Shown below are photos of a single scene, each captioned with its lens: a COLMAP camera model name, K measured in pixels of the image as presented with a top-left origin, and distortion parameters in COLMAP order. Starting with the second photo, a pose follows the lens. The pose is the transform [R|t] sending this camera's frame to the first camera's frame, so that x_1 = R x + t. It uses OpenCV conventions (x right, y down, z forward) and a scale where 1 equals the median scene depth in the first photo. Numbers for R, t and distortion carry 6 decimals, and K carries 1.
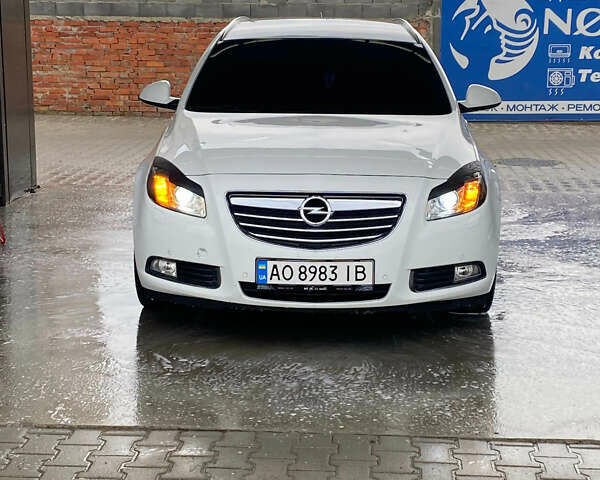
lens RADIAL K [[1175.9, 0, 300.0], [0, 1175.9, 240.0], [0, 0, 1]] dist [0.071544, 0.155054]
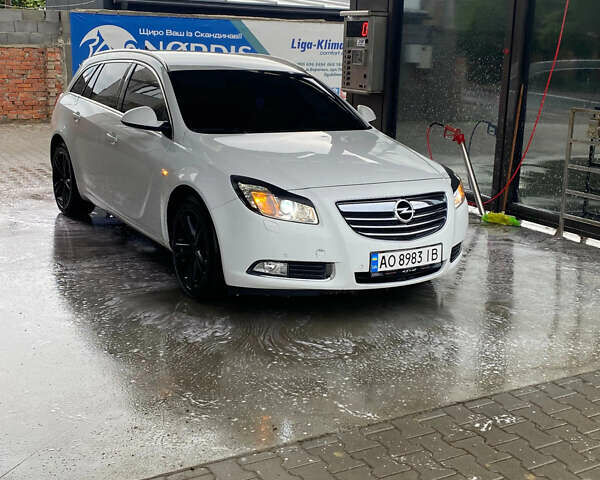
lens RADIAL K [[783.7, 0, 300.0], [0, 783.7, 240.0], [0, 0, 1]] dist [0.006091, 0.012844]
pose [[0.840883, -0.109468, 0.530030, -0.541661], [0.076969, 0.993565, 0.083094, -0.072970], [-0.535715, -0.029076, 0.843898, 0.334903]]
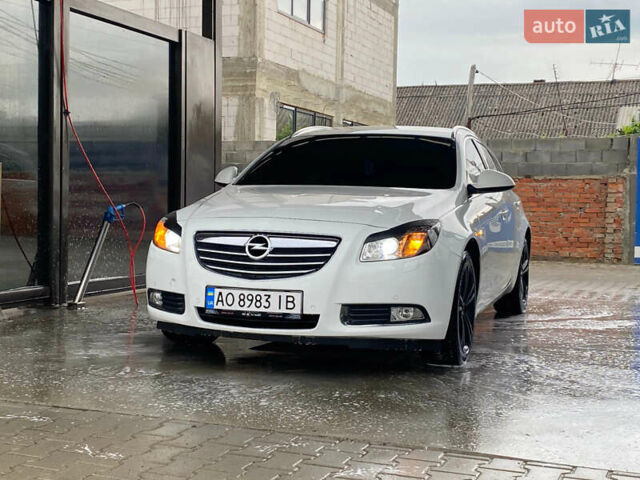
lens RADIAL K [[947.5, 0, 320.0], [0, 947.5, 240.0], [0, 0, 1]] dist [0.024605, 0.044083]
pose [[0.954735, 0.024703, -0.296430, 0.342562], [-0.069512, 0.987482, -0.141590, 0.094626], [0.289221, 0.155786, 0.944501, 0.148607]]
